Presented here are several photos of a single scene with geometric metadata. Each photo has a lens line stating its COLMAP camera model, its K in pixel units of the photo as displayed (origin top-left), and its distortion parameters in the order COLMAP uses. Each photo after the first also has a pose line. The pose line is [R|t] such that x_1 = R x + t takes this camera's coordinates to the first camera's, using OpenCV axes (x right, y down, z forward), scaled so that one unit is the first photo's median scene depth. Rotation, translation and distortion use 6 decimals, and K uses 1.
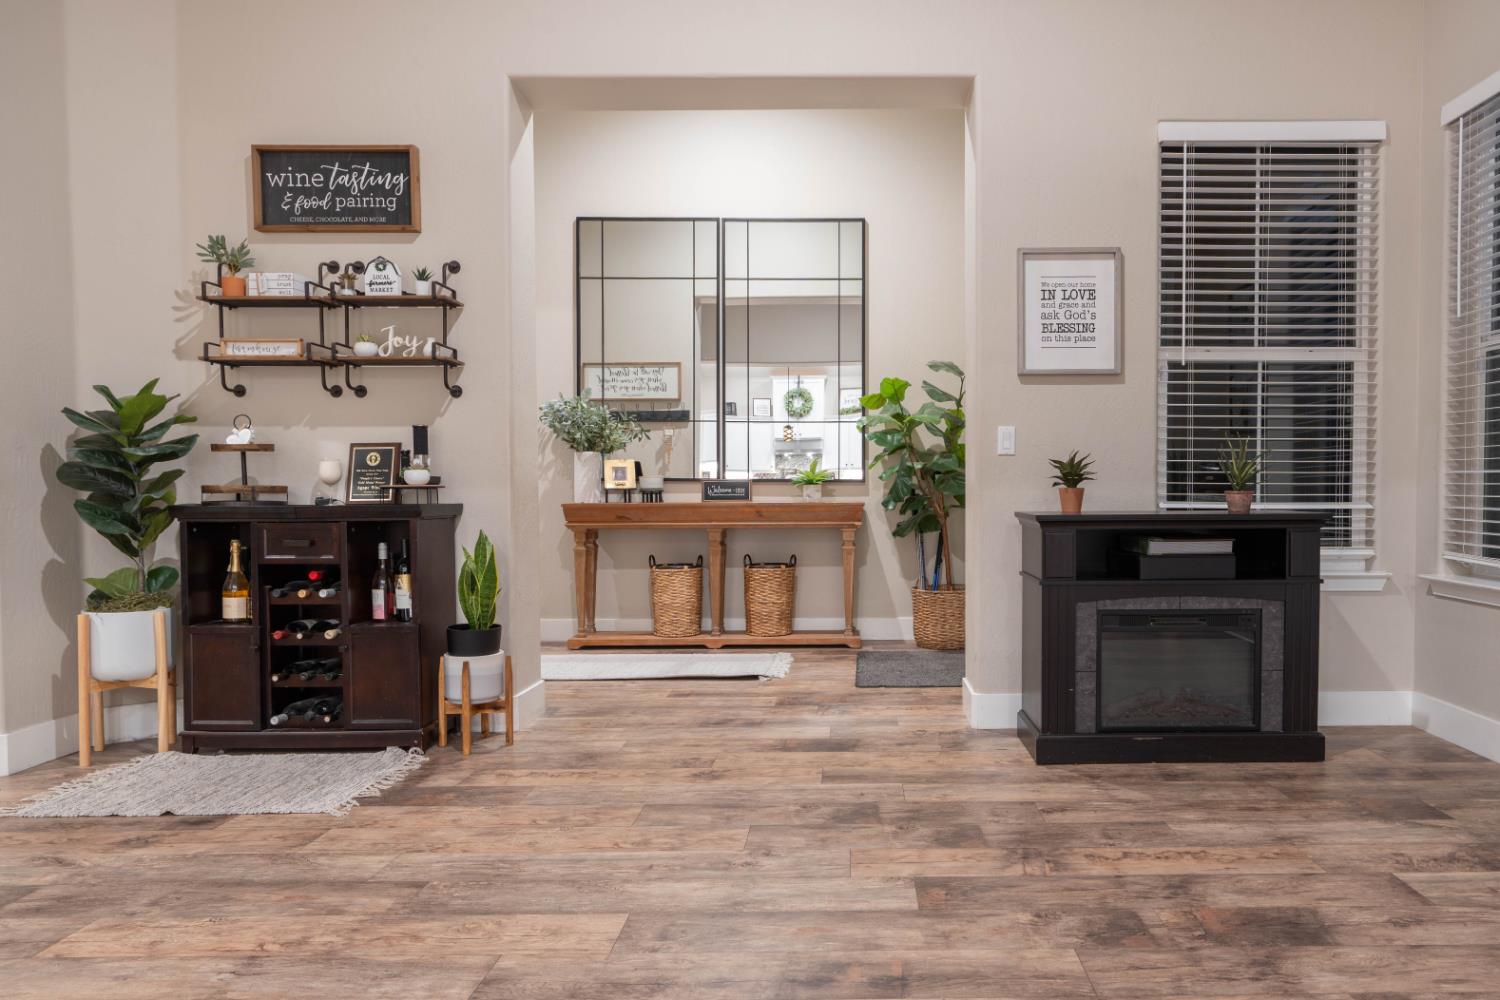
lens RADIAL K [[929.8, 0, 751.5], [0, 929.8, 519.2], [0, 0, 1]] dist [-0.001195, 0.000456]
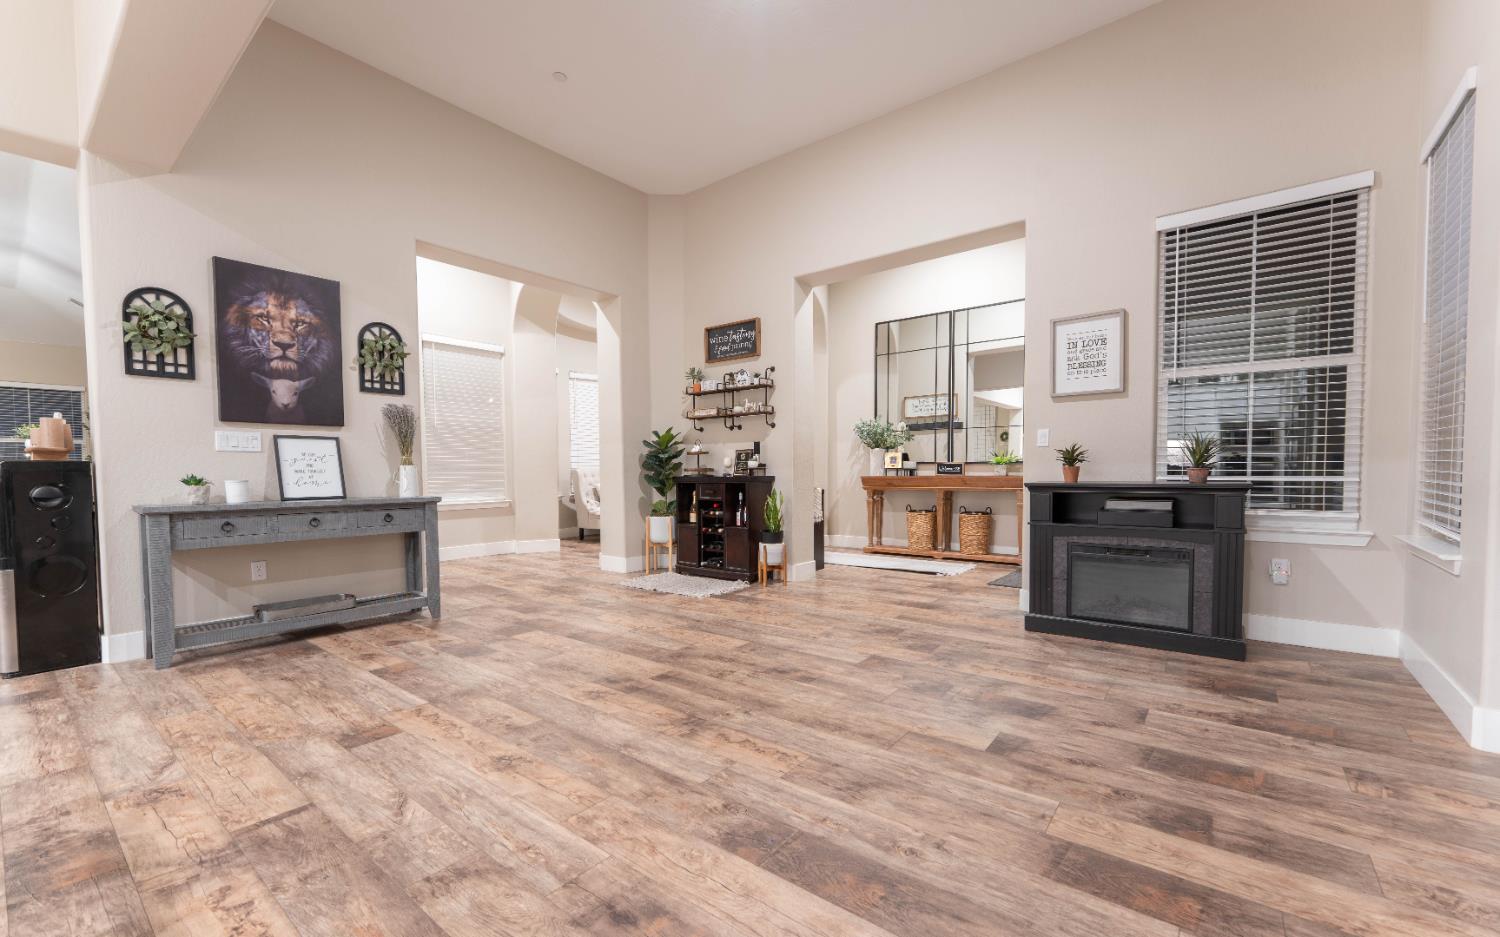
lens RADIAL K [[607.0, 0, 751.4], [0, 607.0, 498.0], [0, 0, 1]] dist [-0.000004, 0.000092]
pose [[0.778588, 0.024251, -0.627067, 0.565074], [-0.012856, 0.999660, 0.022697, 0.003596], [0.627404, -0.009610, 0.778635, -0.163239]]
